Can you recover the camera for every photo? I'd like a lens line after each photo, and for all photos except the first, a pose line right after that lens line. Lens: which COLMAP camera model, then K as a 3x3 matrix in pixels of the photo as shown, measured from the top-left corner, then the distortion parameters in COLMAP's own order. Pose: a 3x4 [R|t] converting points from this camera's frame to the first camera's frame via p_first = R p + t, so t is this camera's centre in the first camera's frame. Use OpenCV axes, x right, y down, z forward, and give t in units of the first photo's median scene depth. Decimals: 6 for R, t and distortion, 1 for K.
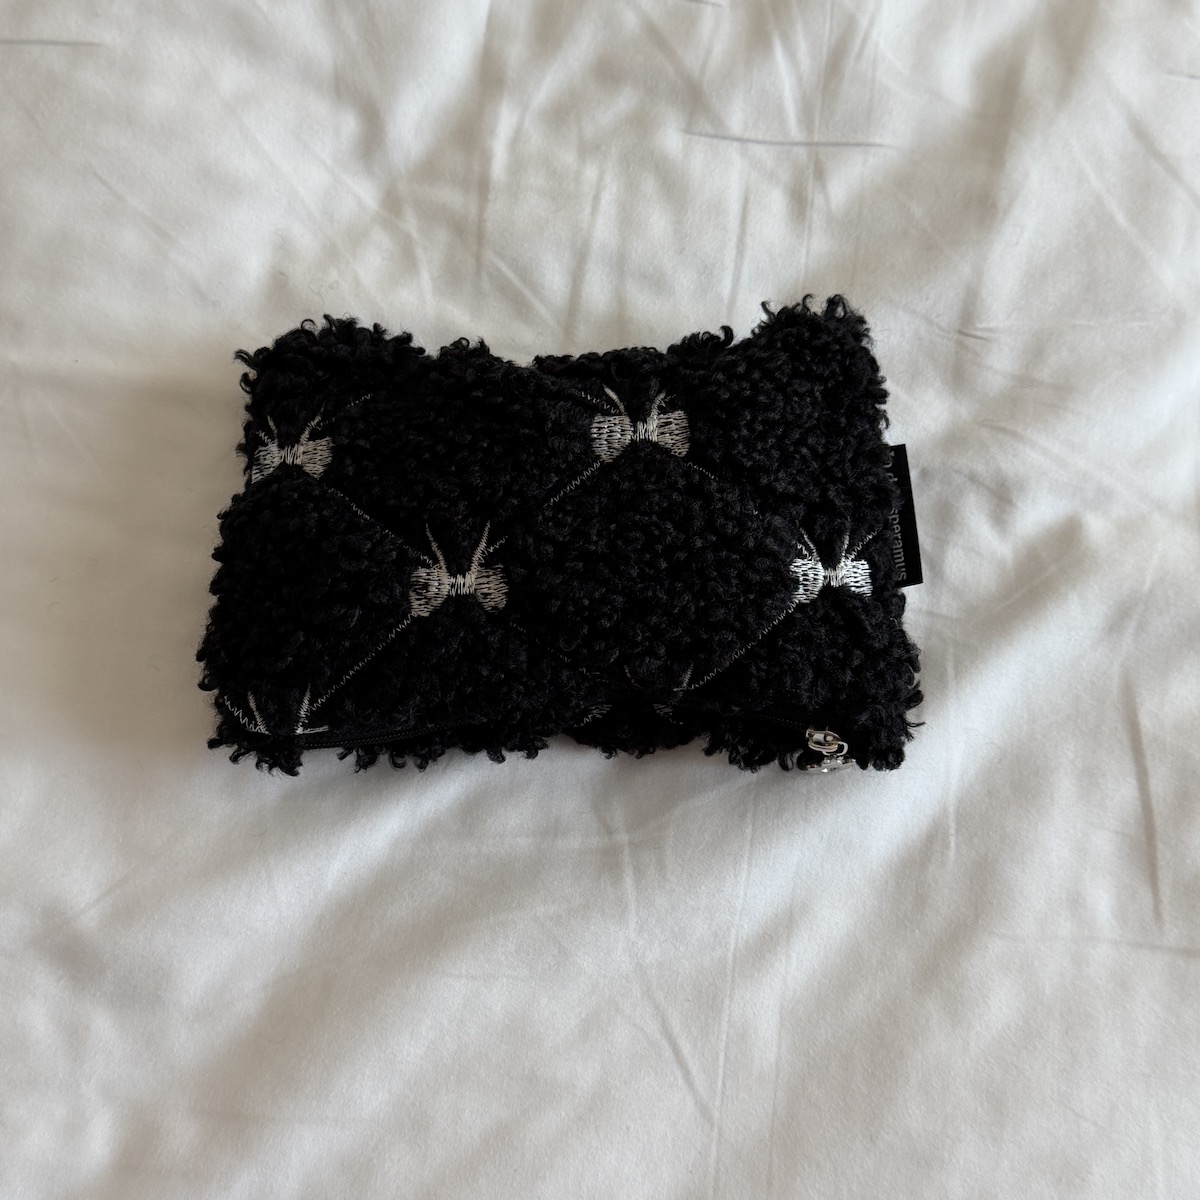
lens RADIAL K [[1796.9, 0, 598.3], [0, 1796.9, 619.6], [0, 0, 1]] dist [0.188521, -0.500138]
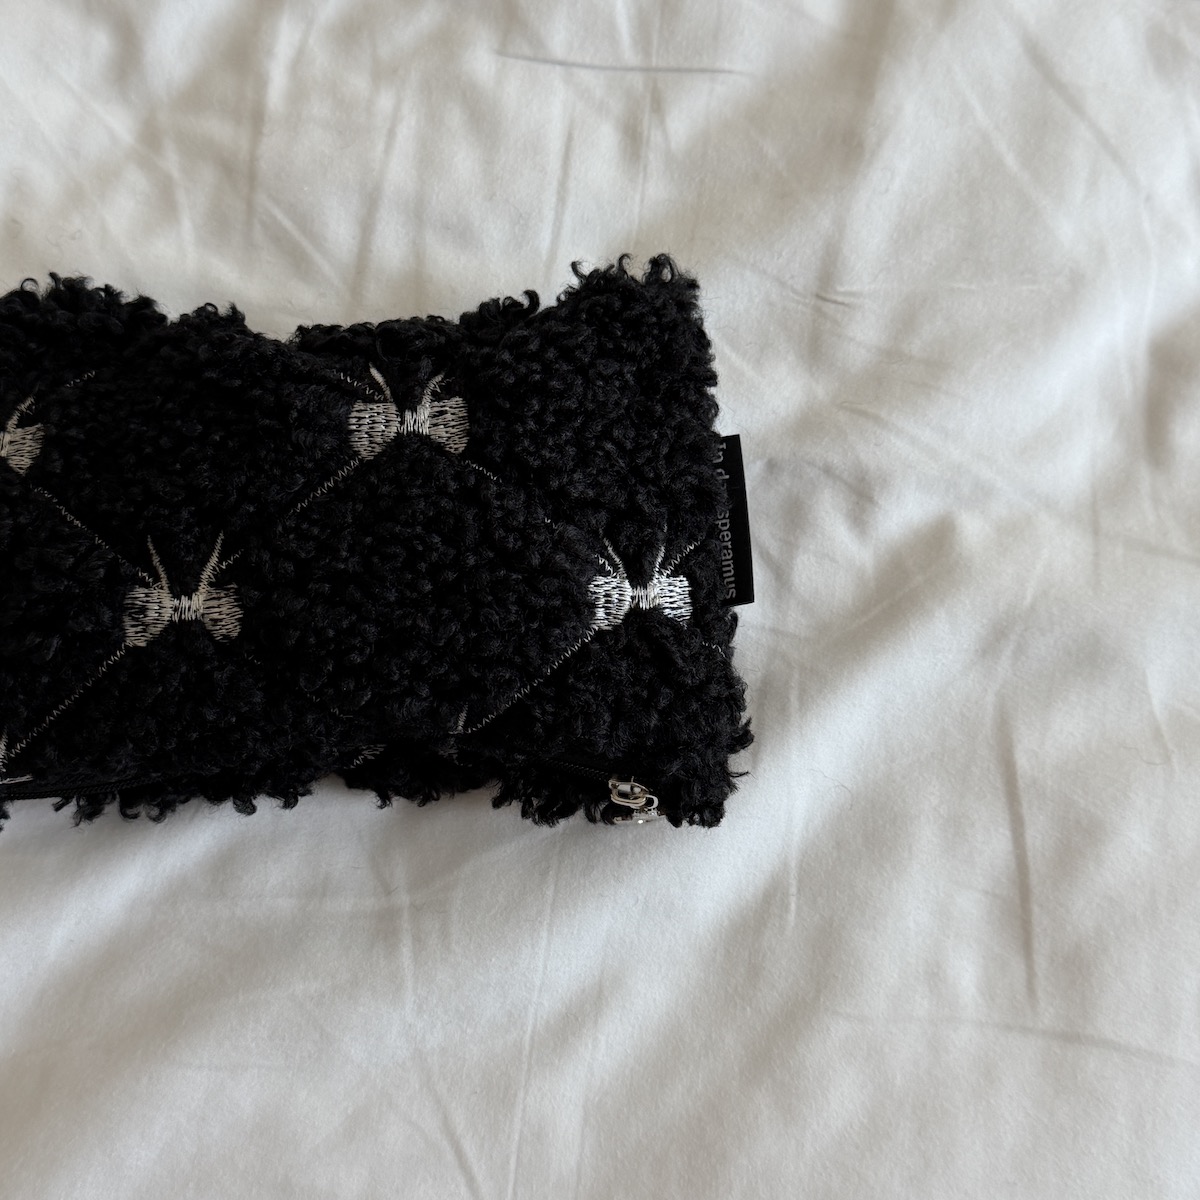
lens RADIAL K [[1804.5, 0, 604.7], [0, 1804.5, 600.7], [0, 0, 1]] dist [0.187919, -0.519837]
pose [[0.999954, 0.004815, -0.008310, 0.112126], [-0.004477, 0.999179, 0.040256, -0.052278], [0.008497, -0.040217, 0.999155, 0.151961]]
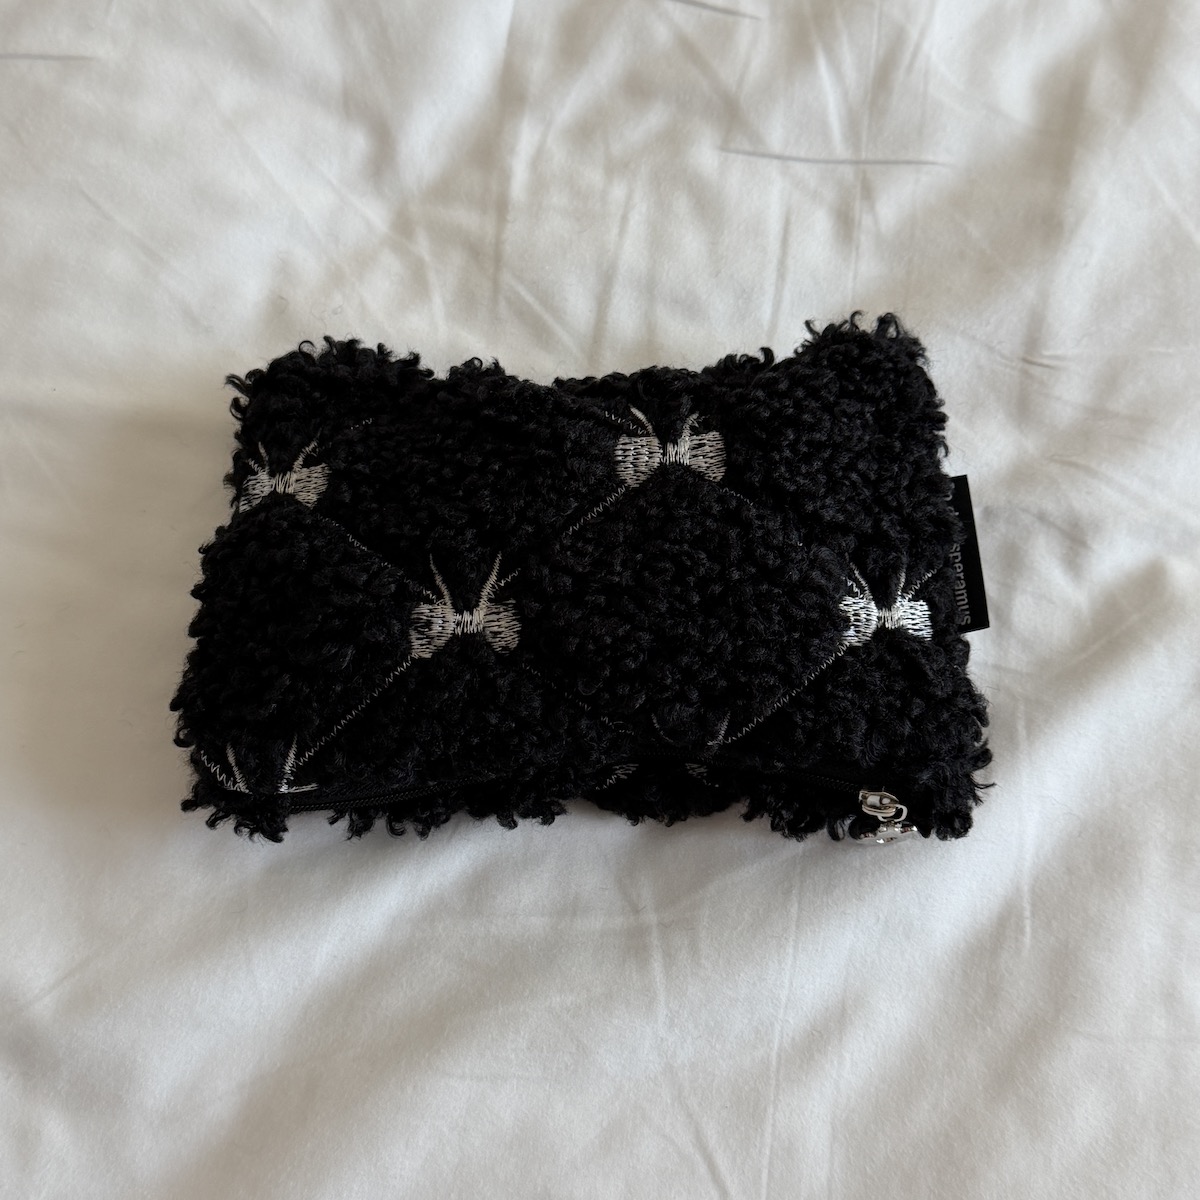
lens RADIAL K [[1804.5, 0, 604.7], [0, 1804.5, 600.7], [0, 0, 1]] dist [0.187919, -0.519837]
pose [[0.999822, 0.002575, -0.018667, 0.007134], [-0.004159, 0.996345, -0.085315, 0.041720], [0.018379, 0.085378, 0.996179, 0.102775]]
